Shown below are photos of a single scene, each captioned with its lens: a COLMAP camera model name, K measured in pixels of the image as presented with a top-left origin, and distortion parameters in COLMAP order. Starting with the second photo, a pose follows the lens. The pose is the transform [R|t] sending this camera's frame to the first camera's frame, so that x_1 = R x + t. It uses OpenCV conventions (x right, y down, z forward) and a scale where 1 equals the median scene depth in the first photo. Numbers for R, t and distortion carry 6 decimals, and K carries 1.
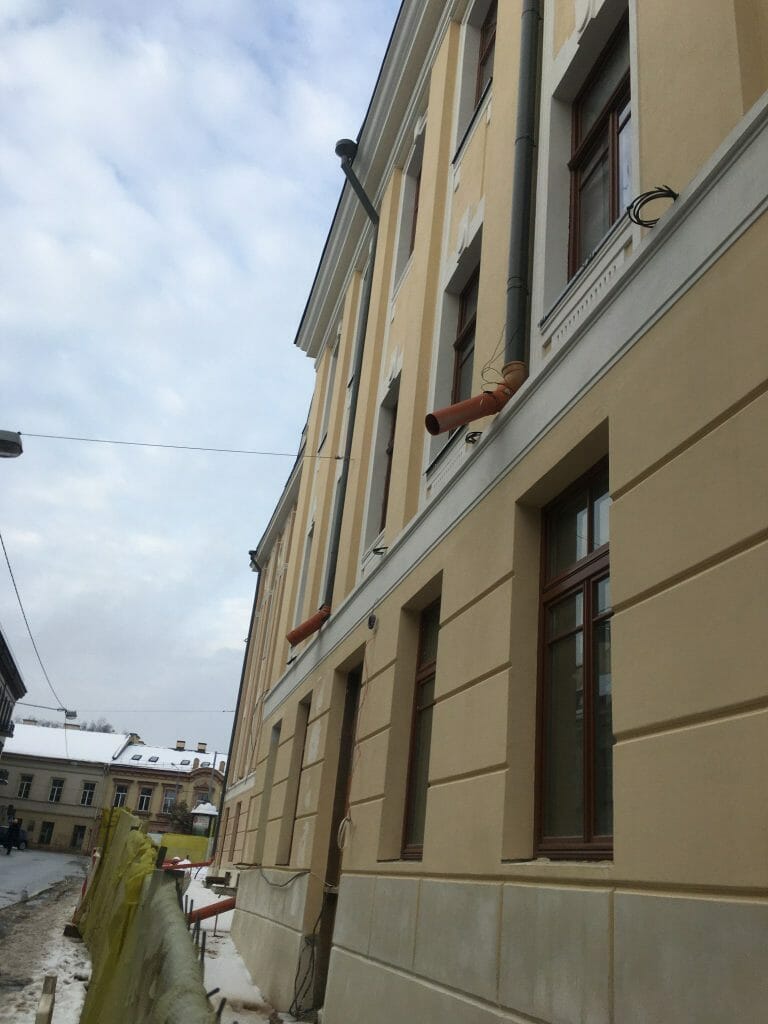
lens RADIAL K [[847.8, 0, 384.0], [0, 847.8, 512.0], [0, 0, 1]] dist [0.039304, -0.002187]
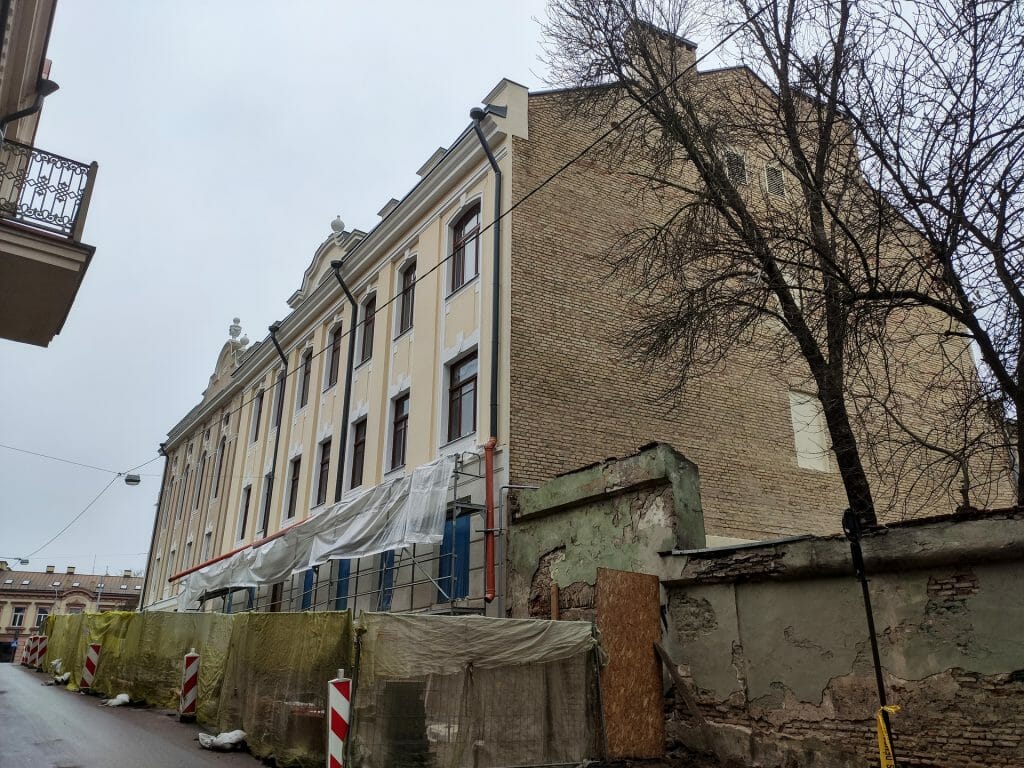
lens RADIAL K [[746.4, 0, 512.0], [0, 746.4, 384.0], [0, 0, 1]] dist [0.082150, -0.100503]
pose [[0.935185, 0.031685, 0.352740, -0.025433], [-0.051991, 0.997482, 0.048238, -0.067506], [-0.350324, -0.063450, 0.934477, -0.188509]]
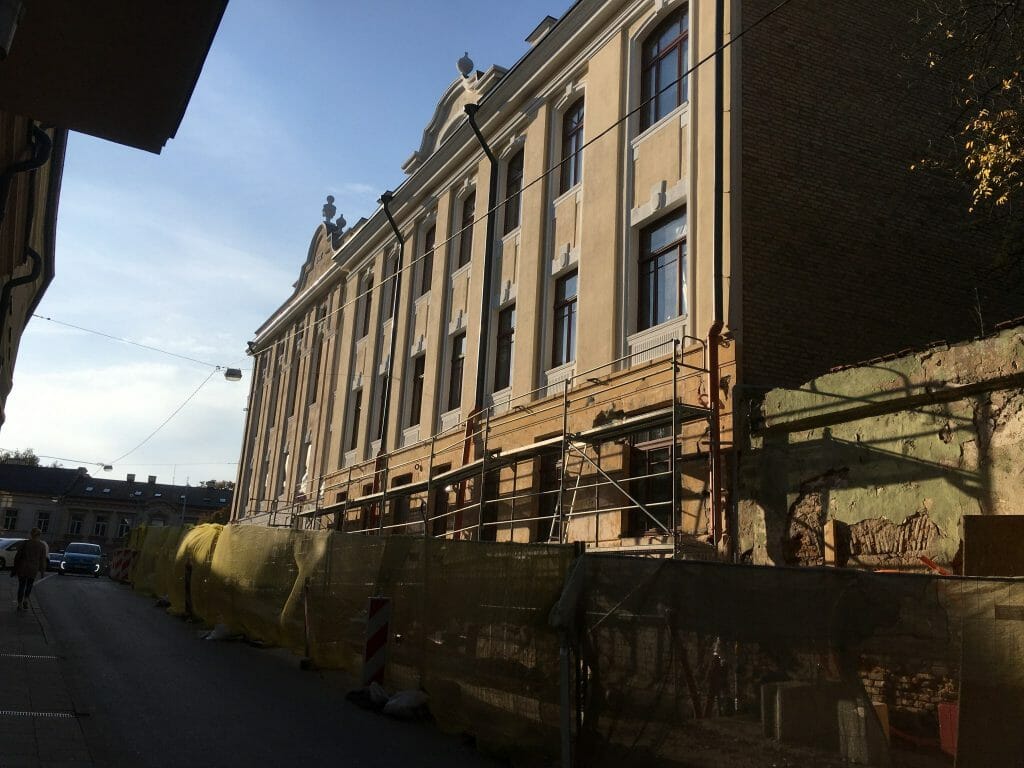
lens RADIAL K [[834.8, 0, 515.5], [0, 834.8, 379.2], [0, 0, 1]] dist [0.018187, 0.011166]
pose [[0.967559, 0.021105, 0.251763, -0.037143], [-0.061611, 0.986131, 0.154110, -0.055576], [-0.245019, -0.164622, 0.955440, -0.151308]]
